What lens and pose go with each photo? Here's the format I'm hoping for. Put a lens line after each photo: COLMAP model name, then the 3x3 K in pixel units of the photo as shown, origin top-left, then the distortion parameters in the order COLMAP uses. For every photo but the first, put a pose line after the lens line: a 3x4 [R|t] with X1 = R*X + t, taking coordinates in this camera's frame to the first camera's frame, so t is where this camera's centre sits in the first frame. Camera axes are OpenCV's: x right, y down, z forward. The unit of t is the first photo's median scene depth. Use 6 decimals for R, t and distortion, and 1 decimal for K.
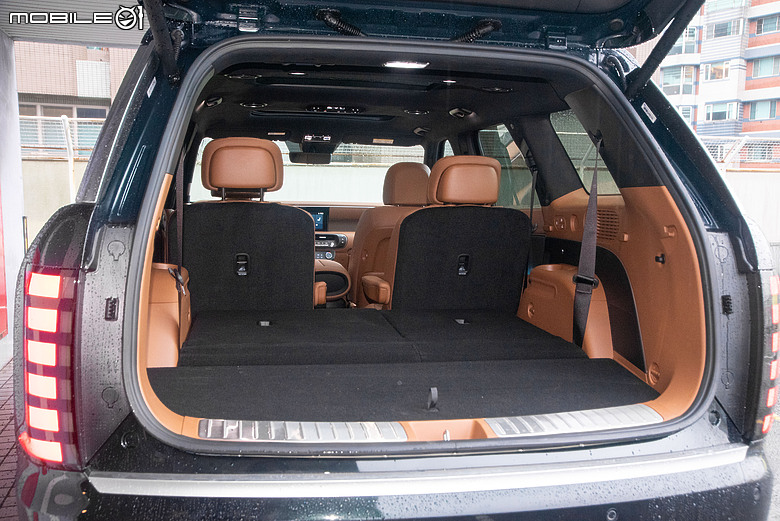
lens RADIAL K [[786.4, 0, 389.9], [0, 786.4, 260.0], [0, 0, 1]] dist [0.020476, 0.000000]
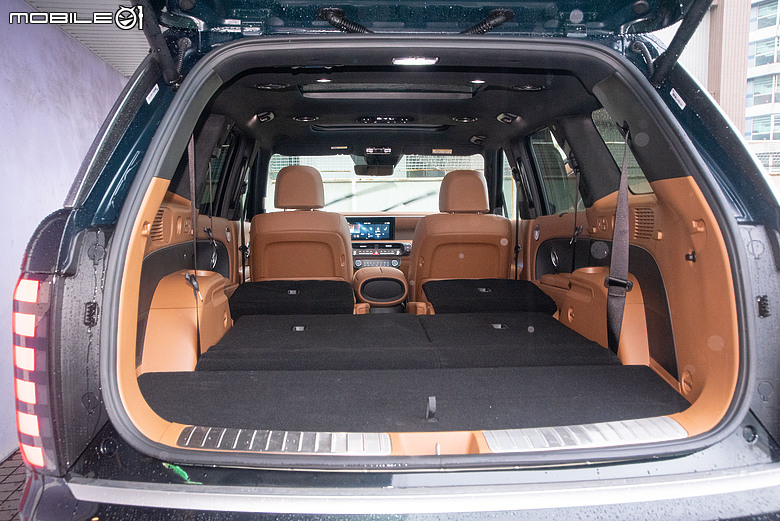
lens RADIAL K [[720.5, 0, 390.0], [0, 720.5, 261.1], [0, 0, 1]] dist [0.000507, 0.000000]
pose [[0.989314, -0.014947, -0.145035, 0.119527], [0.012956, 0.999809, -0.014661, 0.011091], [0.145227, 0.012625, 0.989318, 0.124676]]
